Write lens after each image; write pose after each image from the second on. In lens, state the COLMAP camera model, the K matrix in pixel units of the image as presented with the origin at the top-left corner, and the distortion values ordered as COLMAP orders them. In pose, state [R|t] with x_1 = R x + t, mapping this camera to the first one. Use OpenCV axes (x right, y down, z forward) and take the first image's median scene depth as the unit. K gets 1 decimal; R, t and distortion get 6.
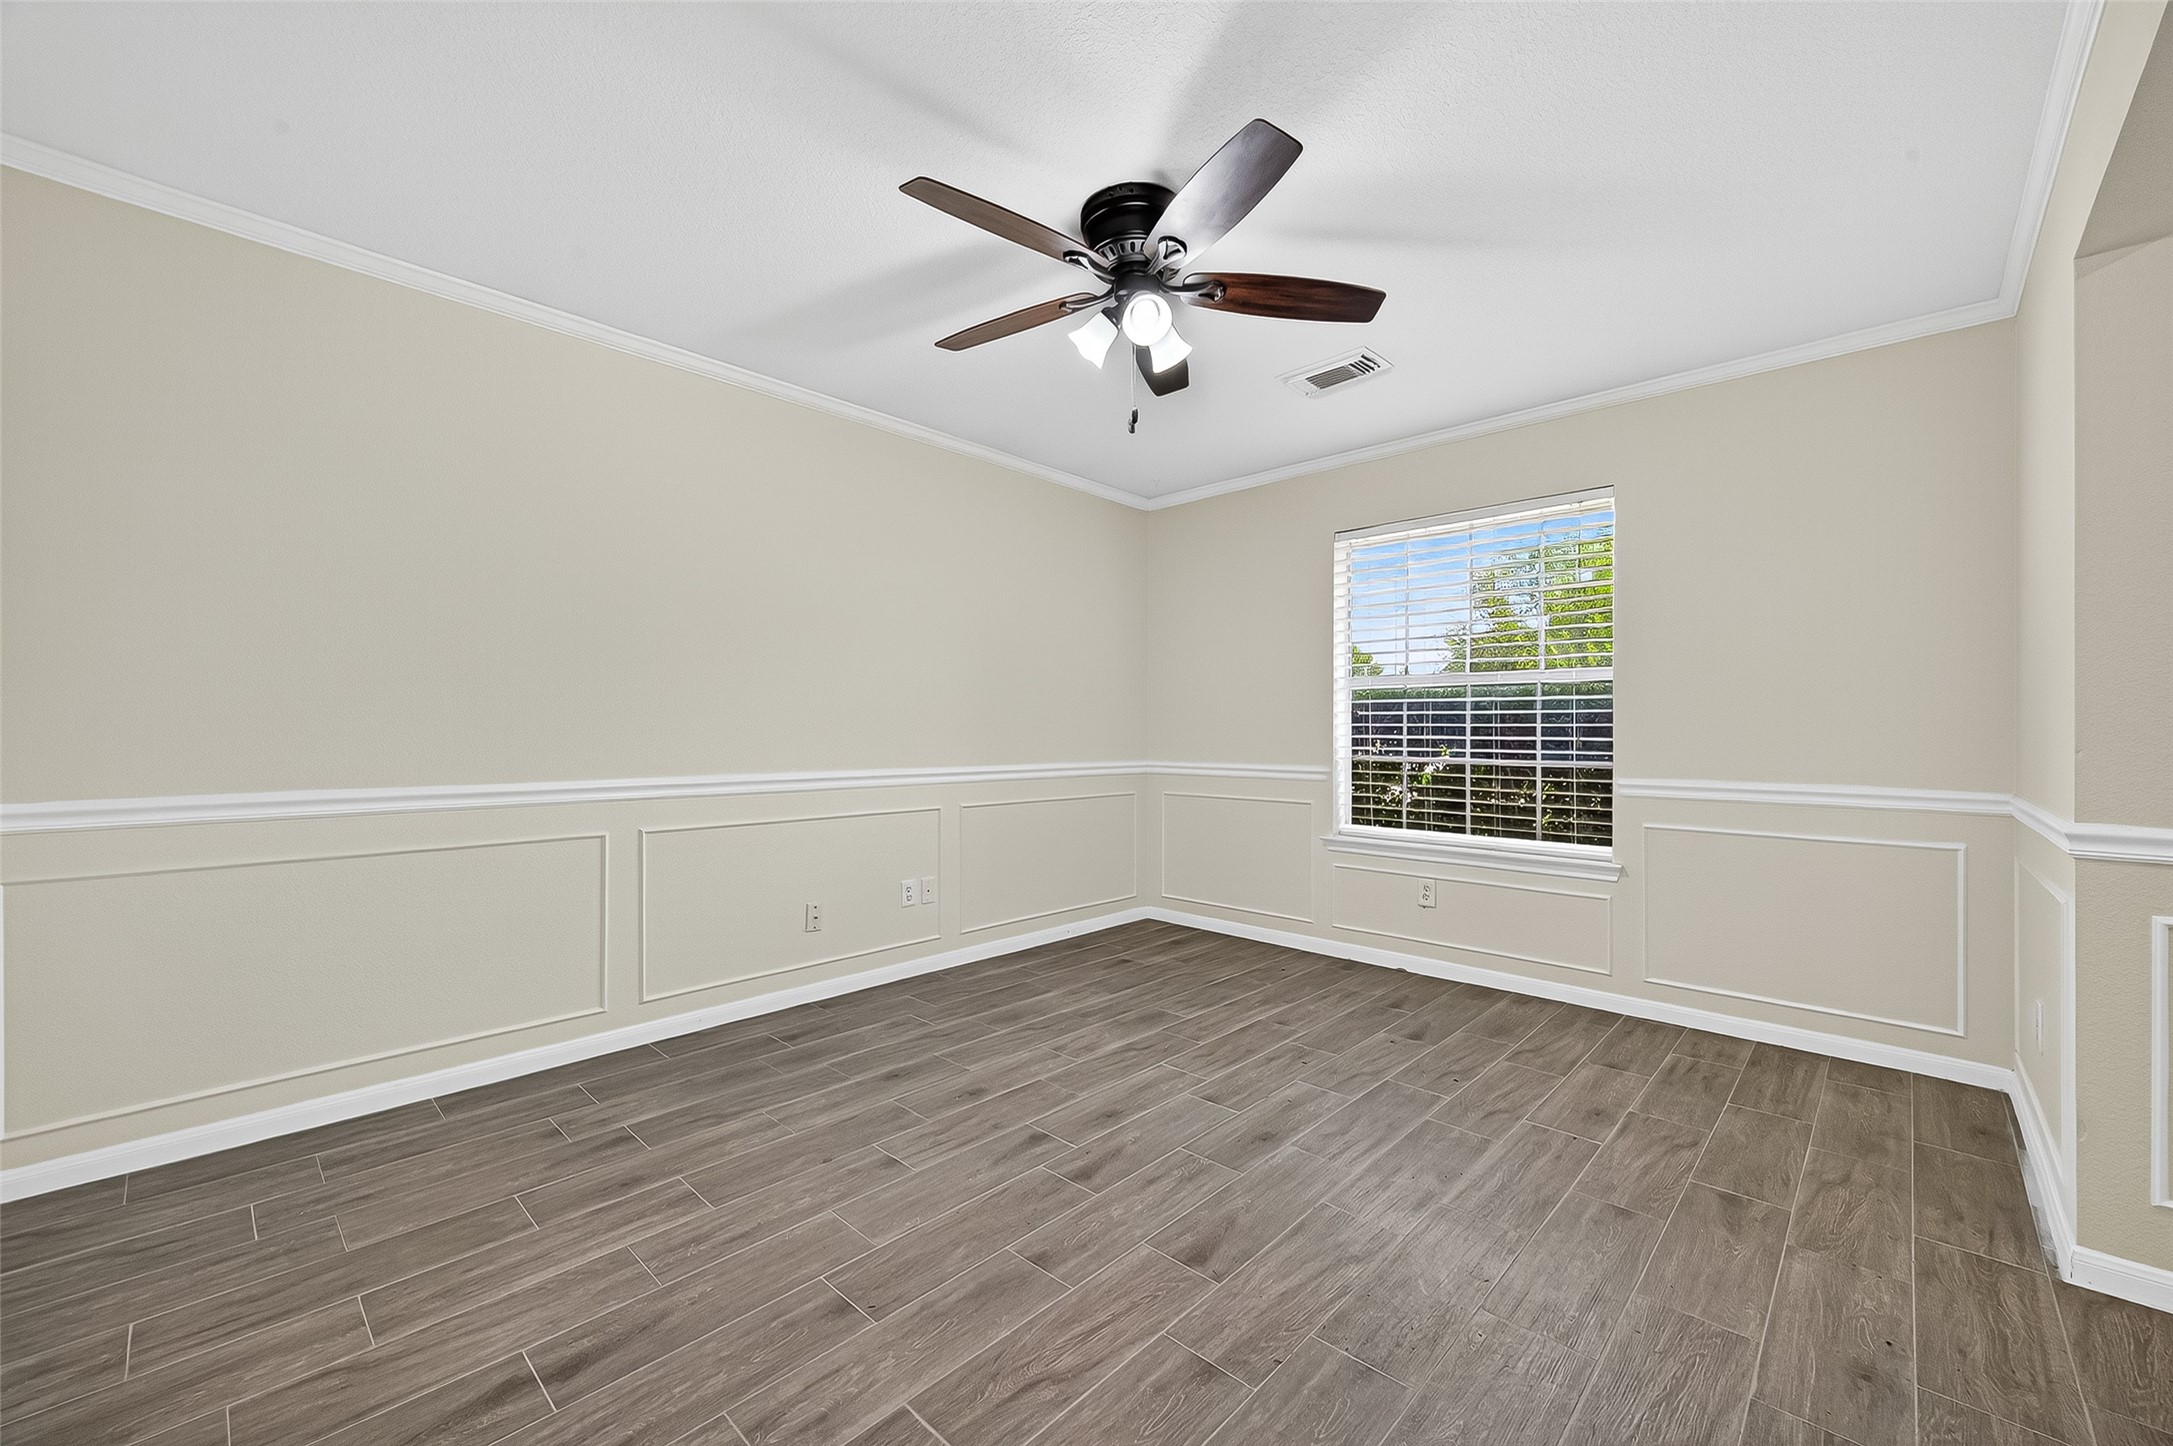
lens RADIAL K [[860.9, 0, 1080.7], [0, 860.9, 725.0], [0, 0, 1]] dist [0.005148, -0.001123]
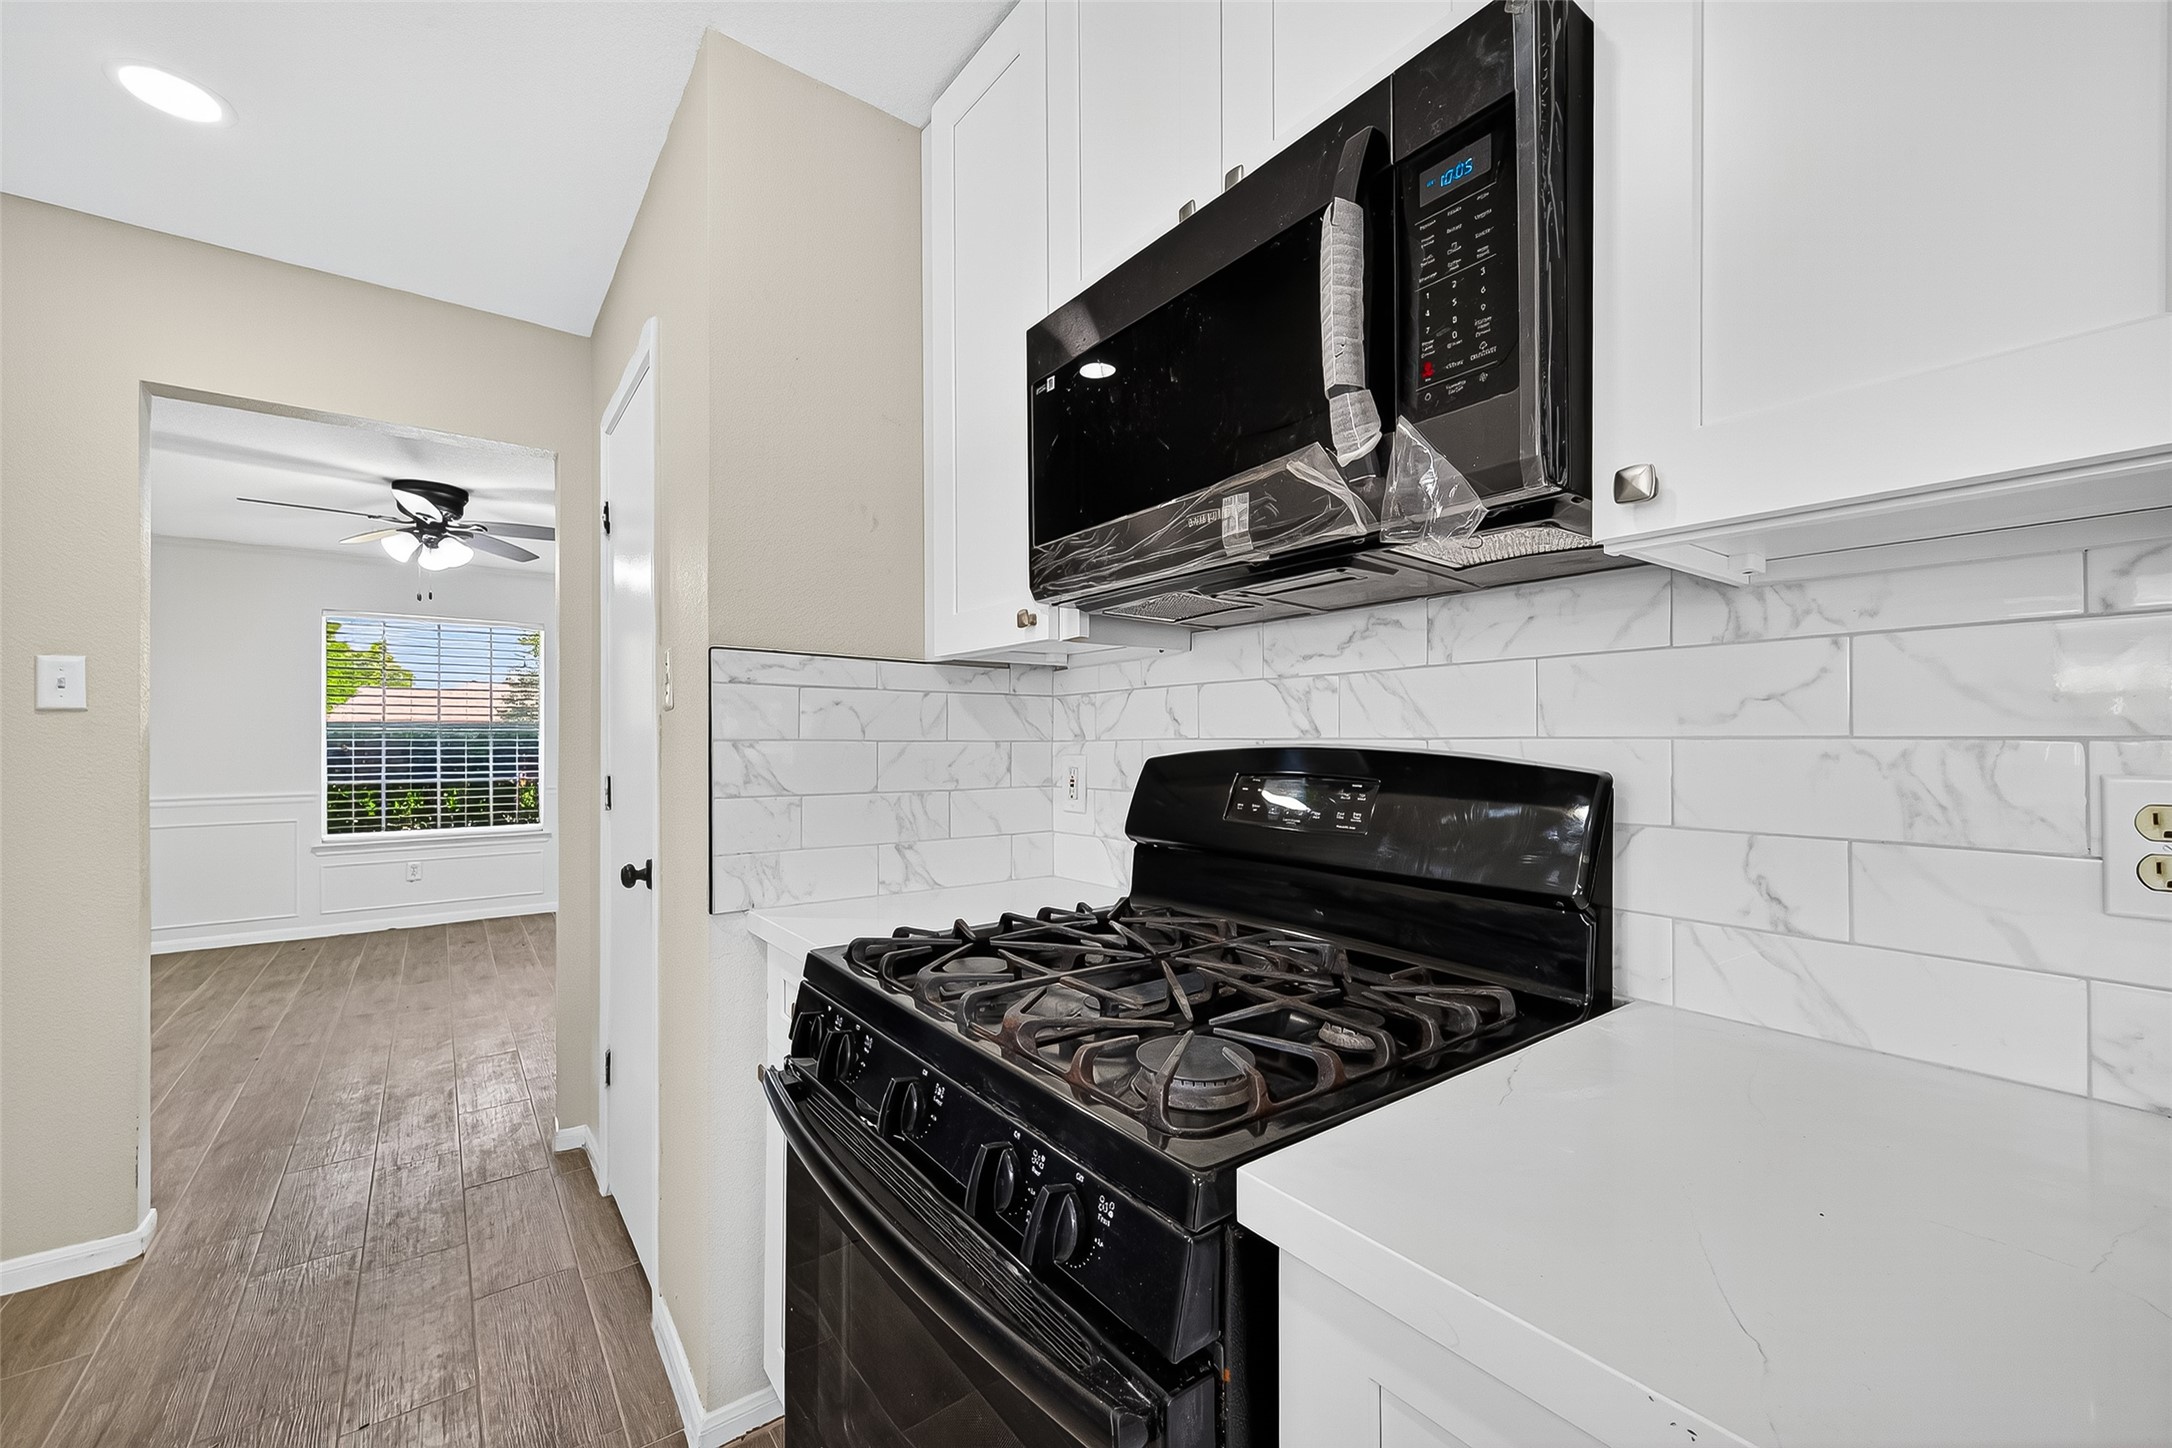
lens RADIAL K [[860.5, 0, 1114.1], [0, 860.5, 725.7], [0, 0, 1]] dist [0.005148, -0.001123]
pose [[0.147576, 0.013665, 0.988956, -1.228693], [0.001600, 0.999900, -0.014055, -0.043671], [-0.989049, 0.003657, 0.147539, -0.572021]]
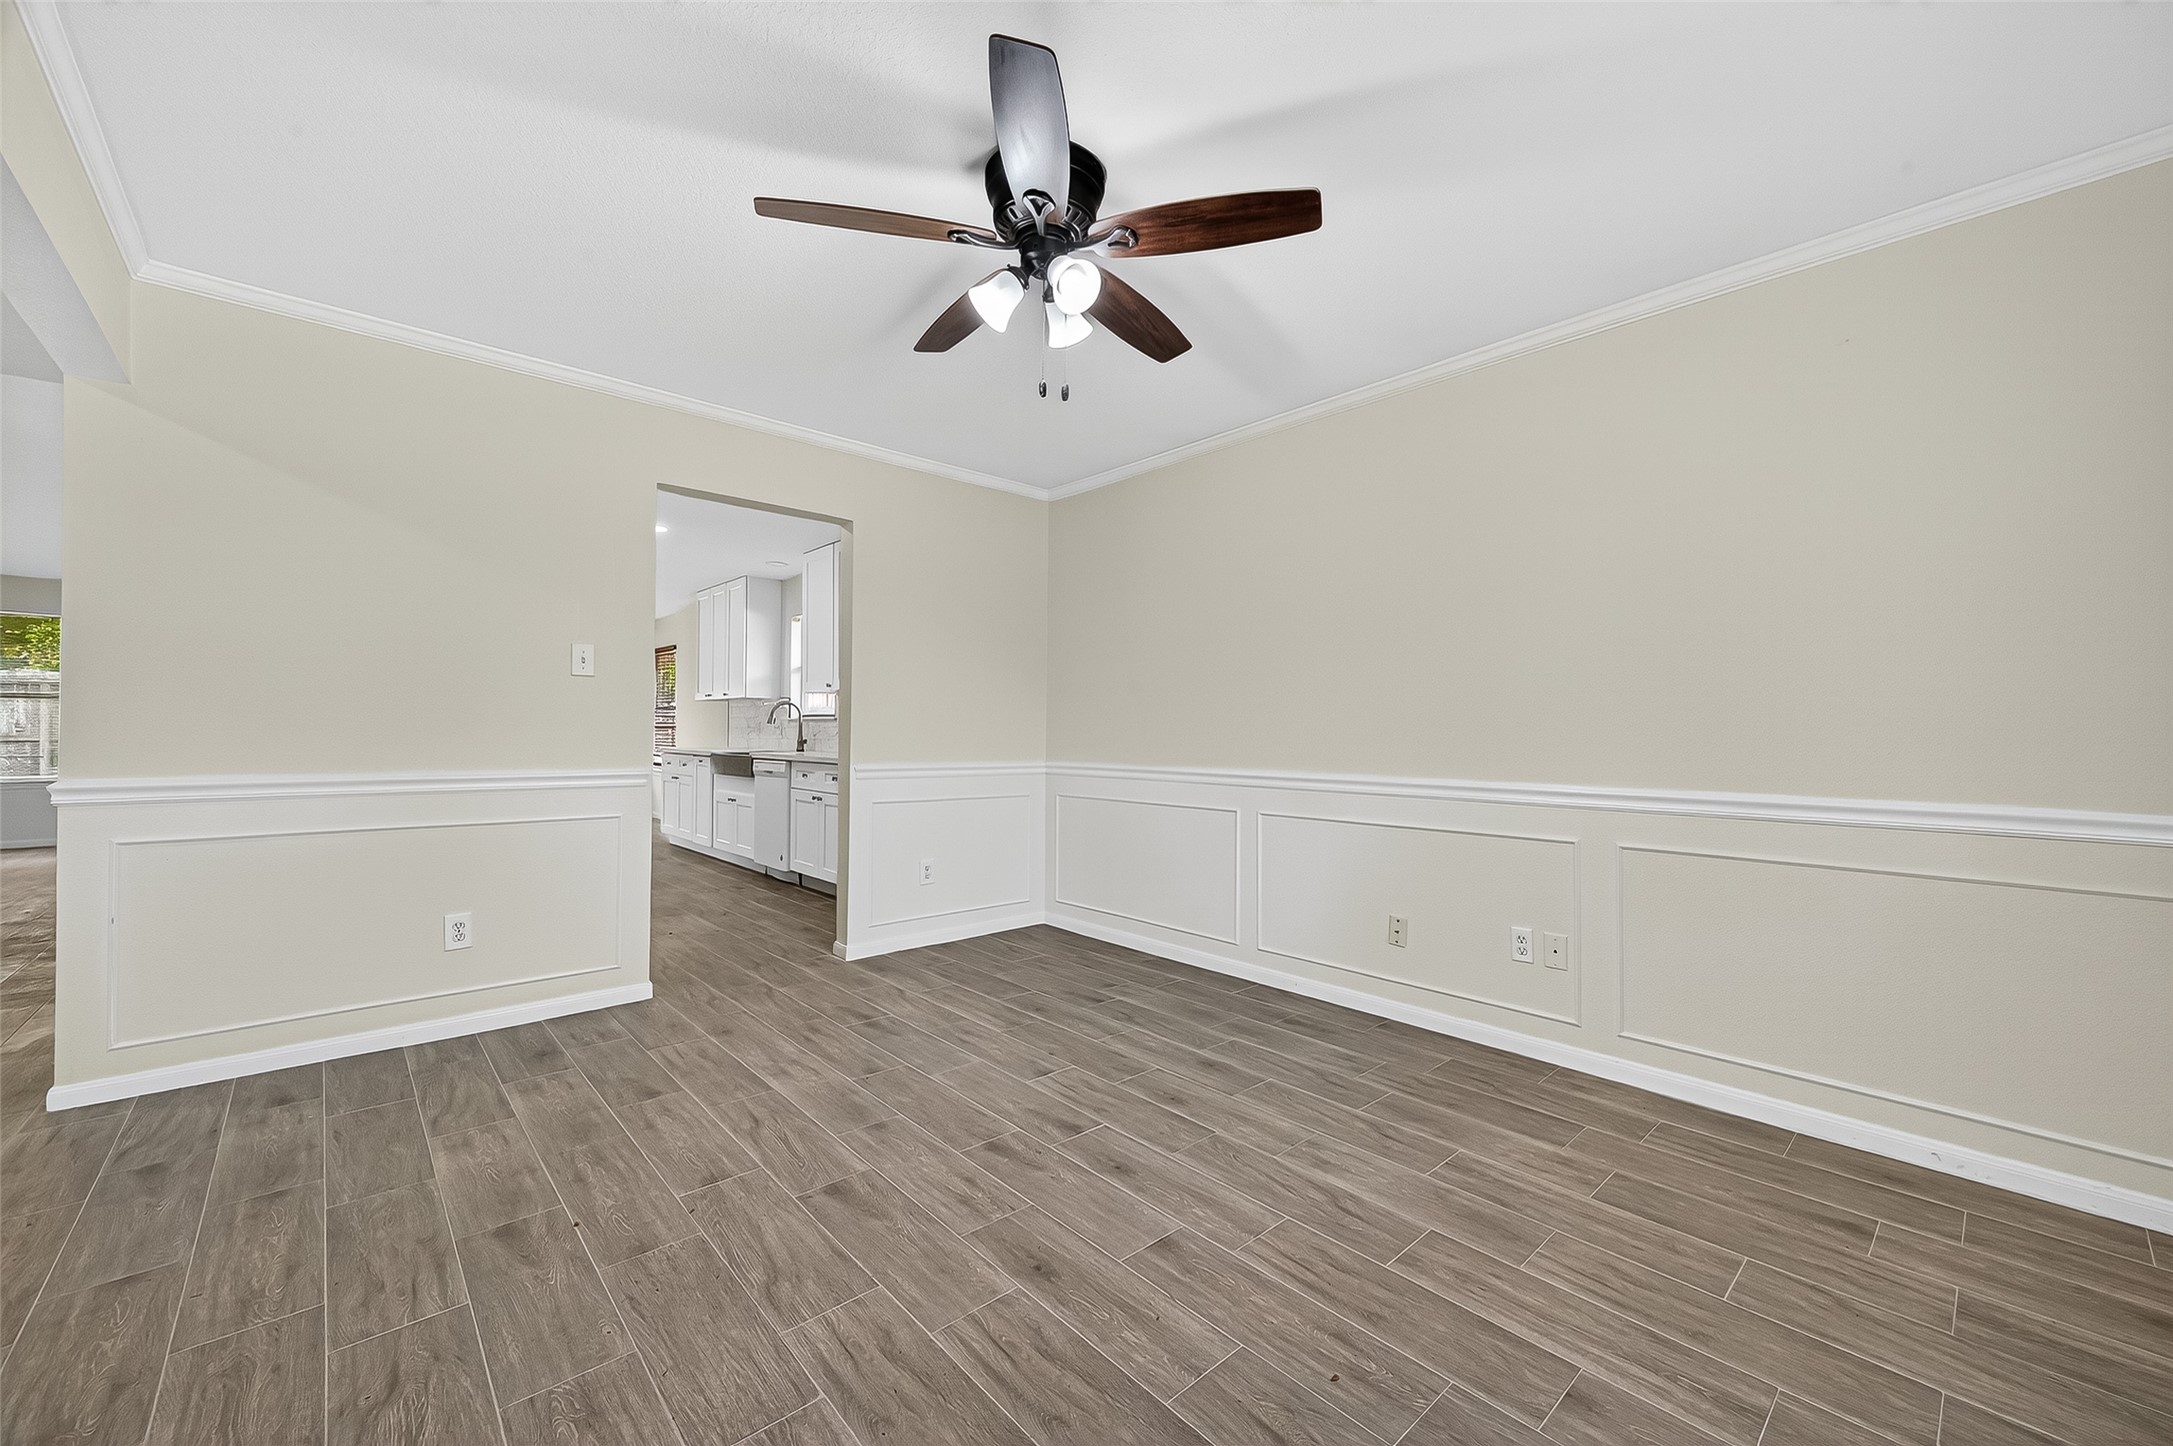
lens RADIAL K [[835.4, 0, 1106.9], [0, 835.4, 719.0], [0, 0, 1]] dist [0.001347, 0.000047]
pose [[-0.058208, -0.019610, -0.998112, 0.776949], [-0.003973, 0.999804, -0.019411, 0.009760], [0.998297, 0.002836, -0.058274, 0.898864]]
